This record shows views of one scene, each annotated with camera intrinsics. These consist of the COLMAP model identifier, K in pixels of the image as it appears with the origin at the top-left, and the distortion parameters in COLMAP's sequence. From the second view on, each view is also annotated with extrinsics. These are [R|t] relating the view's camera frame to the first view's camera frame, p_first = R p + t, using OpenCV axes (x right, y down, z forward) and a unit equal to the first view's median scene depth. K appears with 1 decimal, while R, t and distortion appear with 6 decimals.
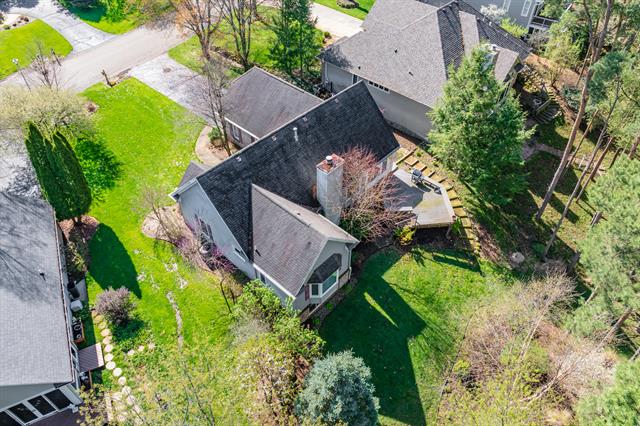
lens RADIAL K [[445.9, 0, 318.3], [0, 445.9, 230.4], [0, 0, 1]] dist [-0.023770, 0.001698]
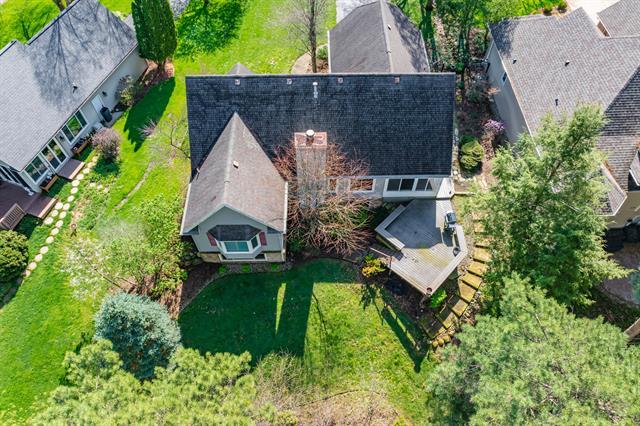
lens RADIAL K [[445.9, 0, 318.3], [0, 445.9, 230.4], [0, 0, 1]] dist [-0.023770, 0.001698]
pose [[0.677848, 0.616336, -0.400815, 0.467313], [-0.529310, 0.787481, 0.315759, -0.278900], [0.510248, -0.001881, 0.860025, 0.266977]]
